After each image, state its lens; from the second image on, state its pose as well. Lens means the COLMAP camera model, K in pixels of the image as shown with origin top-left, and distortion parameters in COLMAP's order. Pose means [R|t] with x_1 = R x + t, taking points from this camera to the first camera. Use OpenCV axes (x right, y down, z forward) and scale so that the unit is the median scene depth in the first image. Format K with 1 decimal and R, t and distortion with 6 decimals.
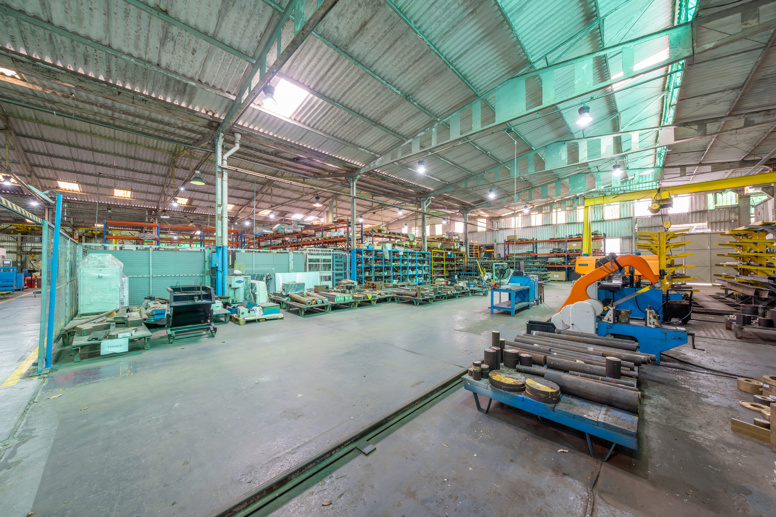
lens RADIAL K [[264.2, 0, 386.4], [0, 264.2, 260.0], [0, 0, 1]] dist [-0.009894, 0.000026]
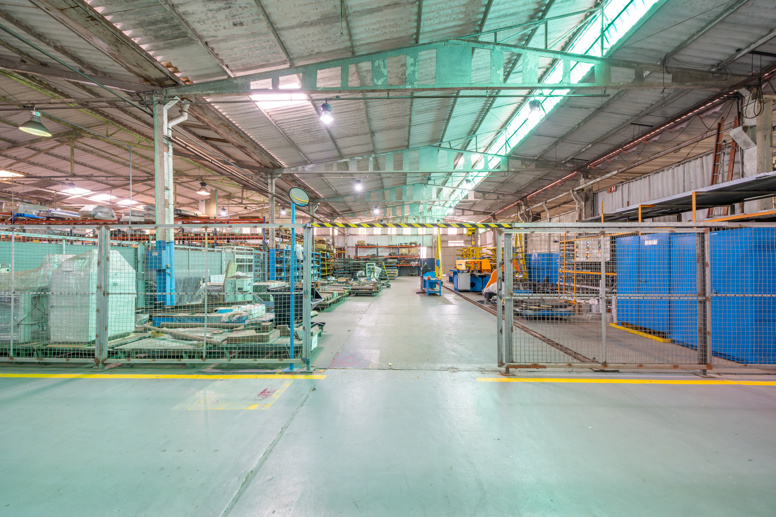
lens RADIAL K [[264.2, 0, 386.4], [0, 264.2, 260.0], [0, 0, 1]] dist [-0.009894, 0.000026]
pose [[0.737539, 0.008005, 0.675257, -0.409571], [-0.008203, 0.999962, -0.002895, -0.000439], [-0.675254, -0.003404, 0.737577, 0.002909]]
